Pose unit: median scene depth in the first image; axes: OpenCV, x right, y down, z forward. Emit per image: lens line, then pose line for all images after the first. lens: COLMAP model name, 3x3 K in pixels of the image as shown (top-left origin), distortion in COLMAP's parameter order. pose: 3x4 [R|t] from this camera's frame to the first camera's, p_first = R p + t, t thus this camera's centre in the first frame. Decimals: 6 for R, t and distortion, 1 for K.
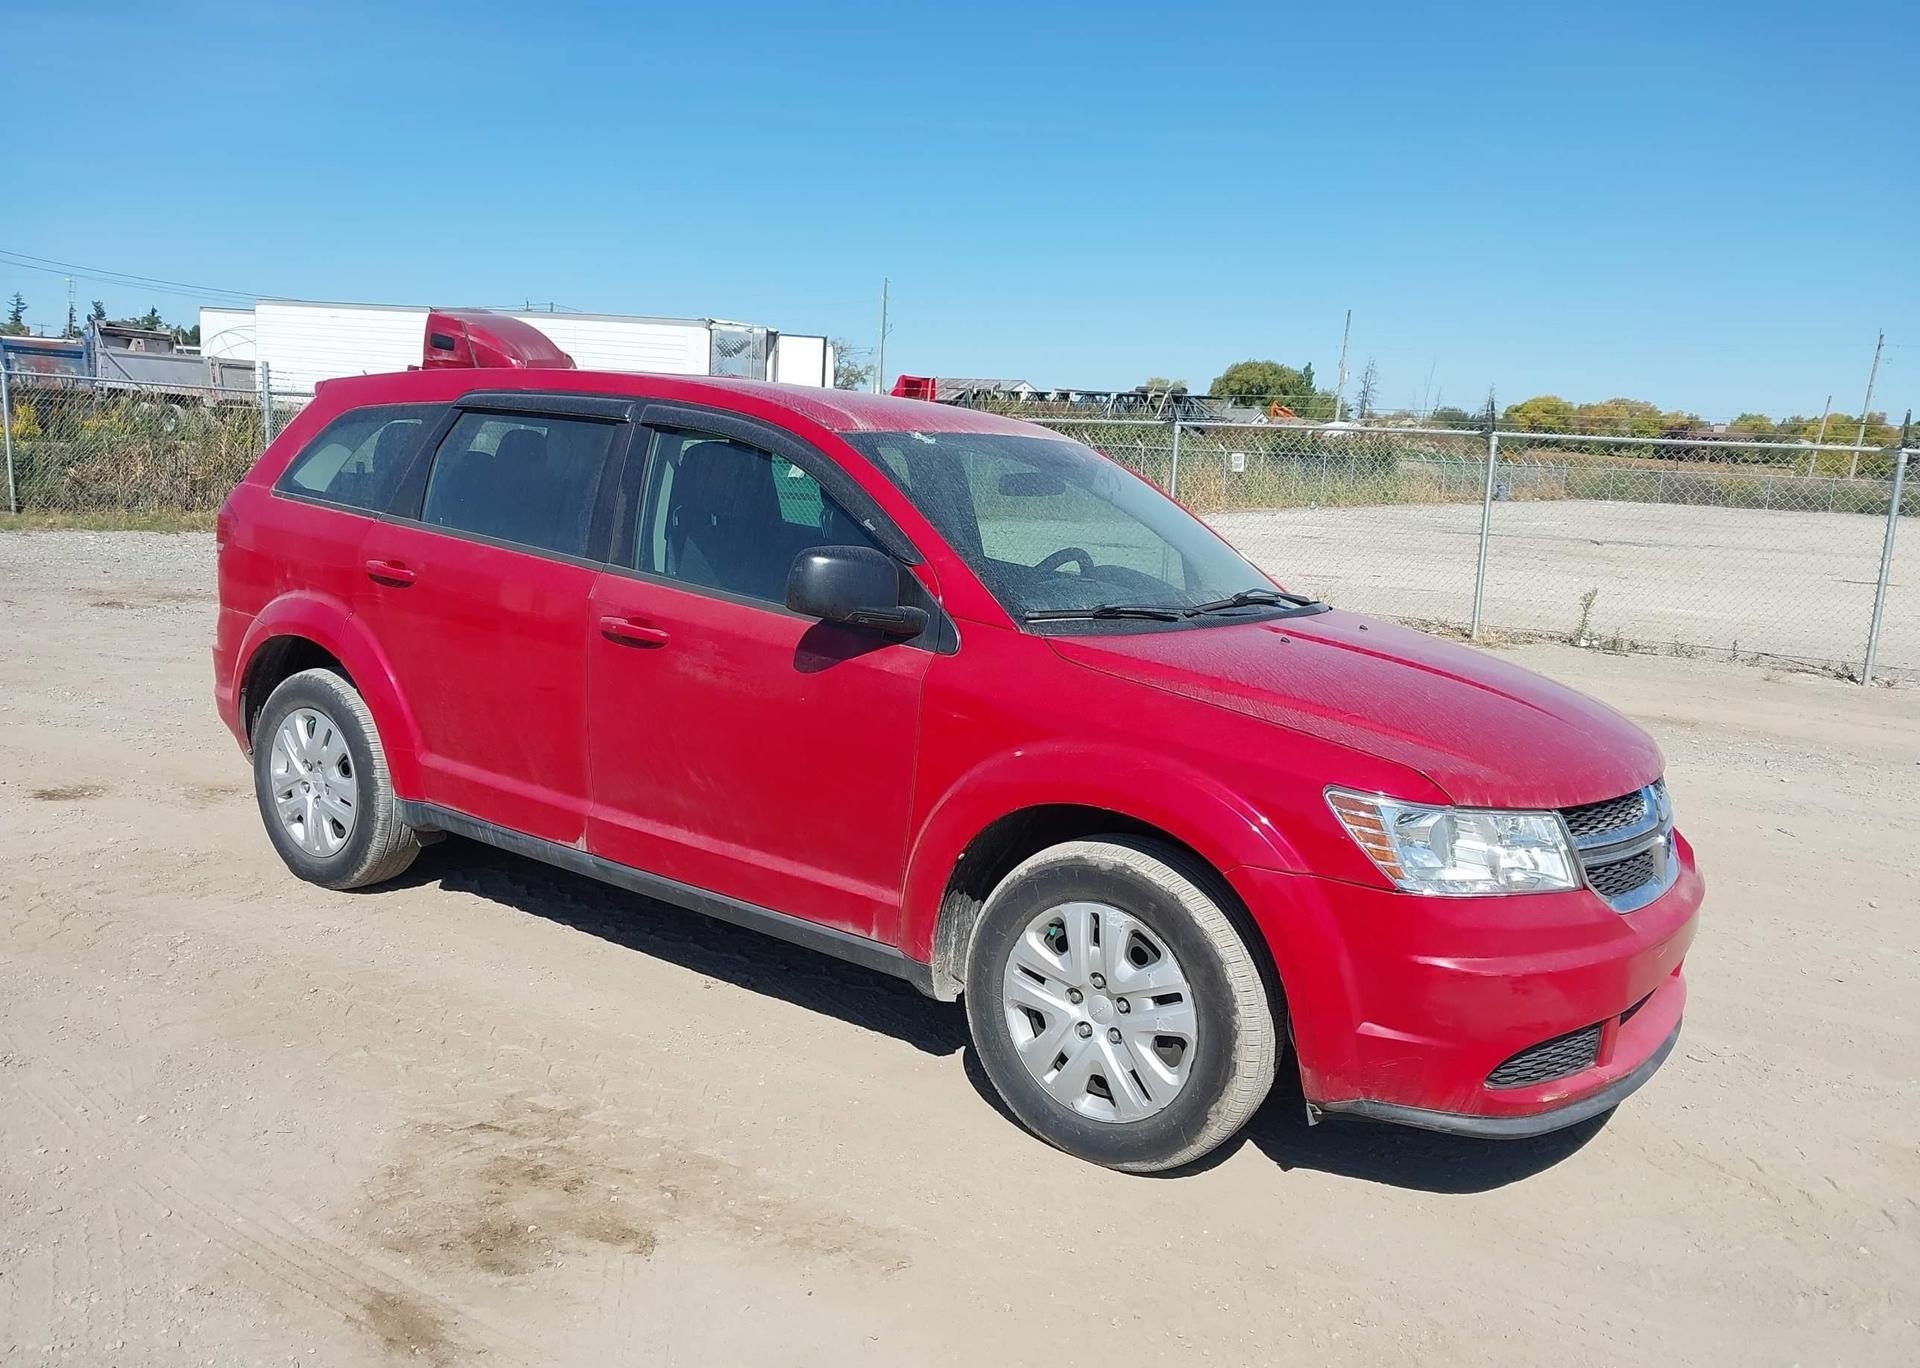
lens RADIAL K [[1494.6, 0, 967.4], [0, 1494.6, 724.8], [0, 0, 1]] dist [0.162905, -0.377404]
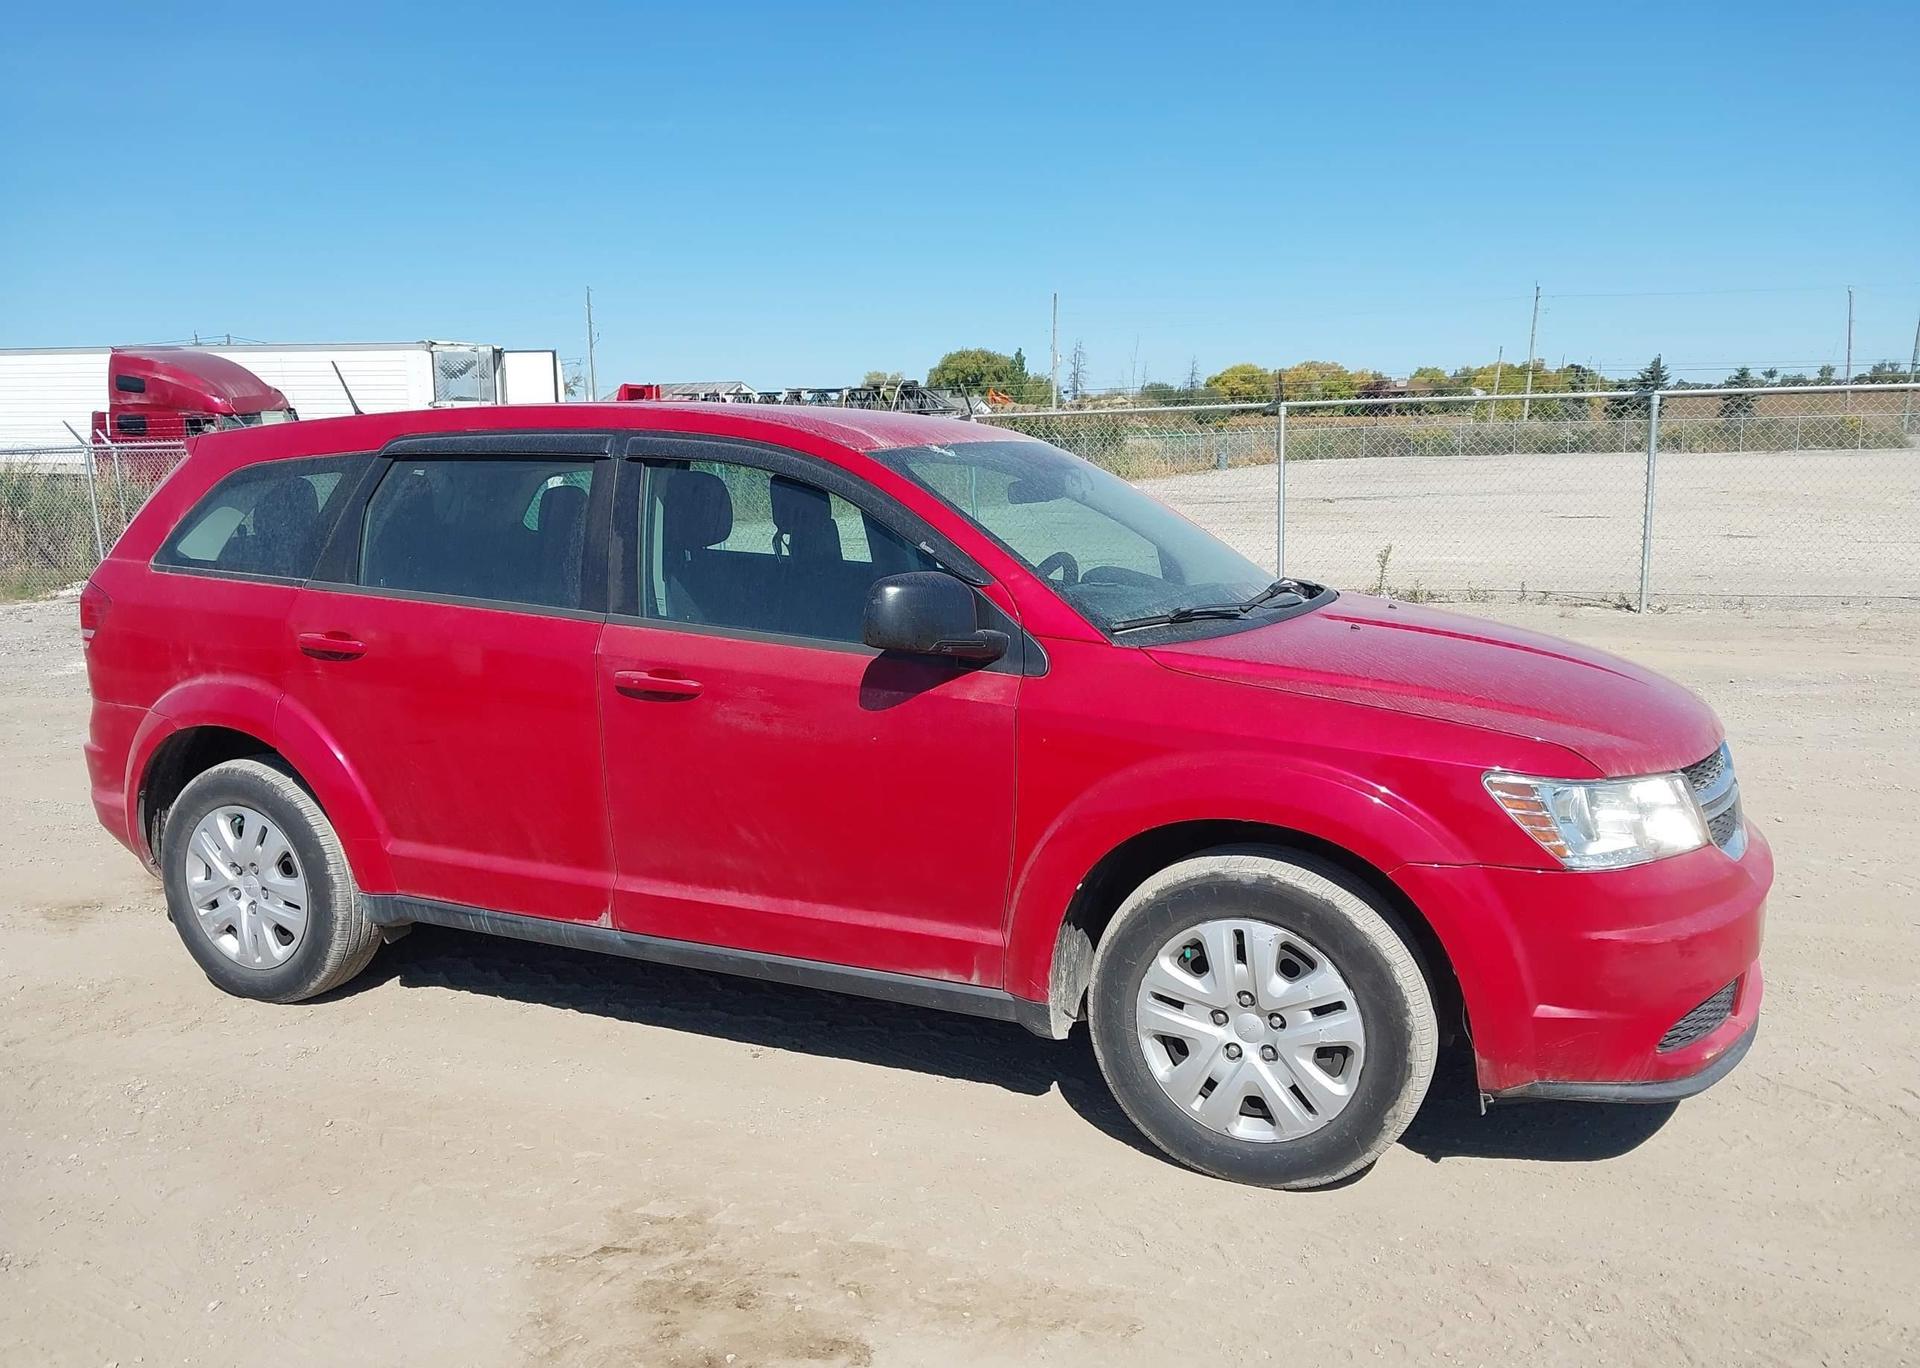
lens RADIAL K [[1494.6, 0, 967.4], [0, 1494.6, 724.8], [0, 0, 1]] dist [0.162905, -0.377404]
pose [[0.980936, -0.105554, 0.163167, -0.193600], [0.105224, 0.994391, 0.010688, -0.028176], [-0.163380, 0.006685, 0.986541, 0.063872]]
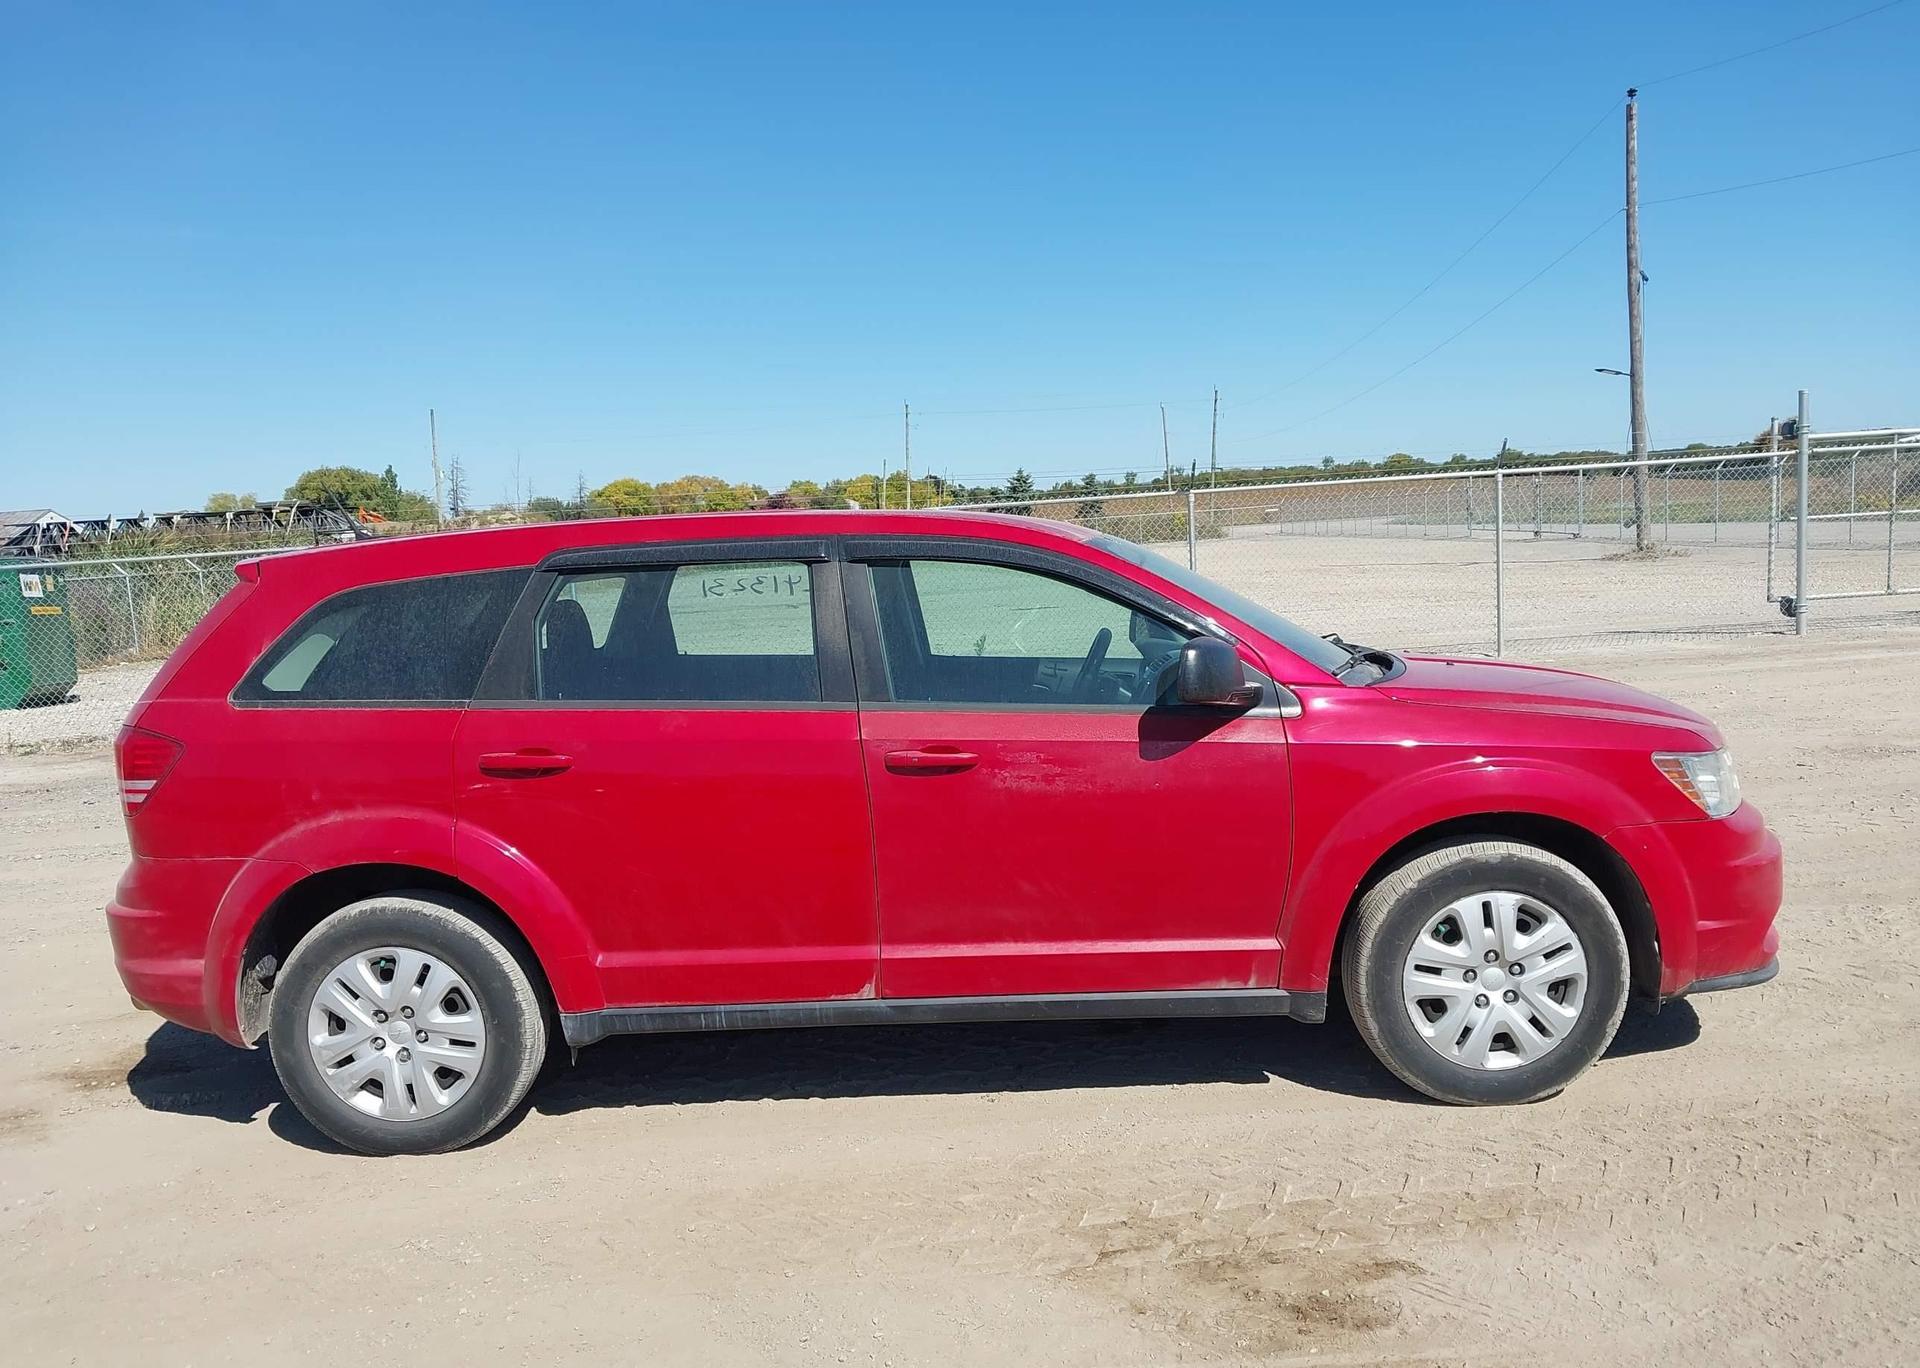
lens RADIAL K [[1498.0, 0, 975.2], [0, 1498.0, 733.4], [0, 0, 1]] dist [0.060413, -0.134735]
pose [[0.827789, -0.175262, 0.532963, -0.744024], [0.202821, 0.979191, 0.006982, -0.083390], [-0.523096, 0.102316, 0.846110, 0.147361]]
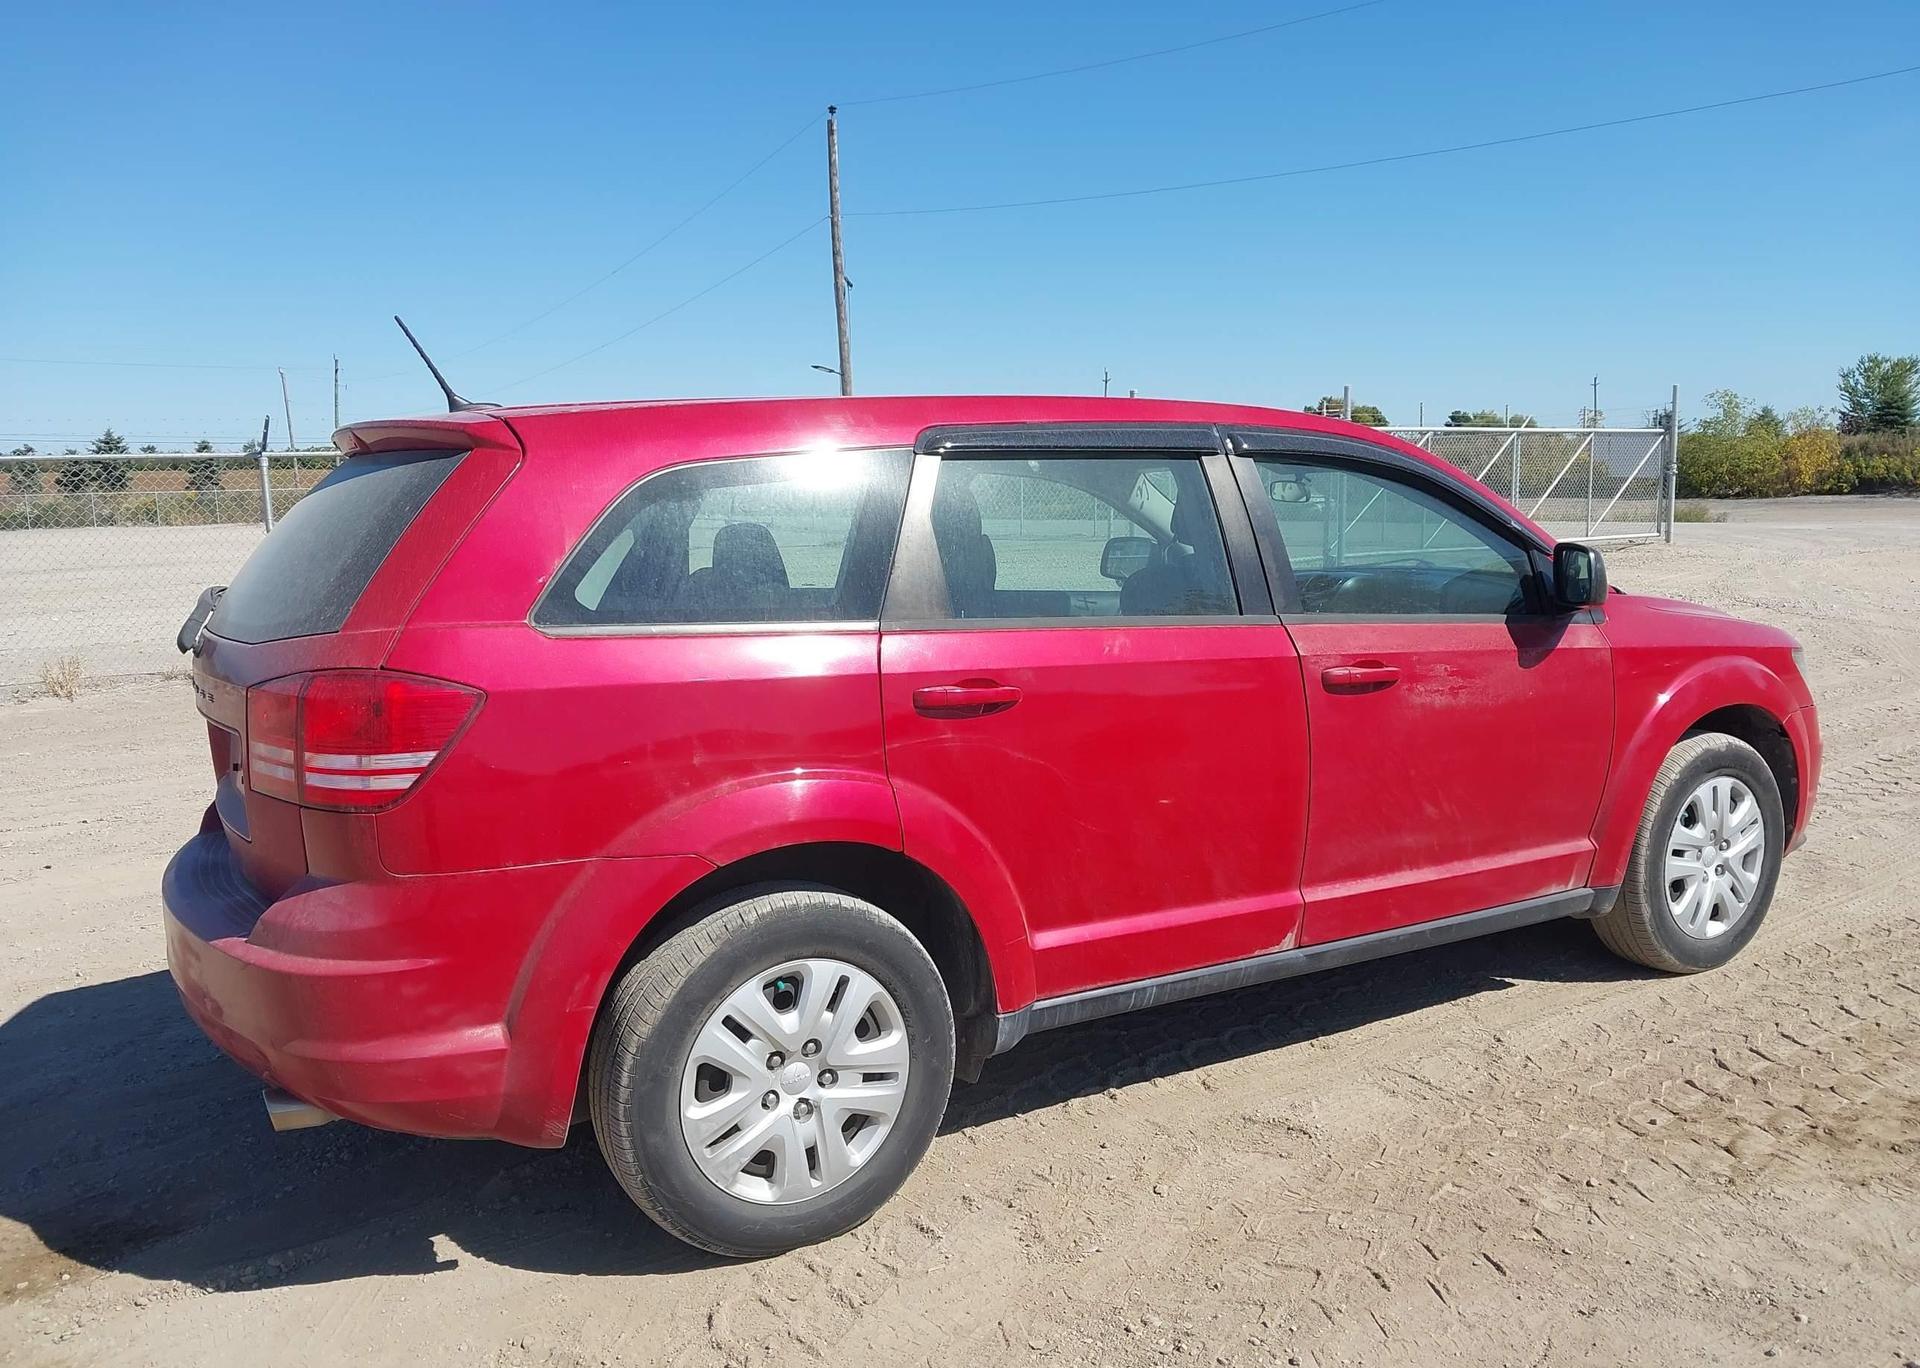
lens RADIAL K [[1498.0, 0, 975.2], [0, 1498.0, 733.4], [0, 0, 1]] dist [0.060413, -0.134735]
pose [[0.398149, -0.213128, 0.892218, -1.162436], [0.212764, 0.967567, 0.136182, -0.207749], [-0.892305, 0.135611, 0.430582, 0.848772]]
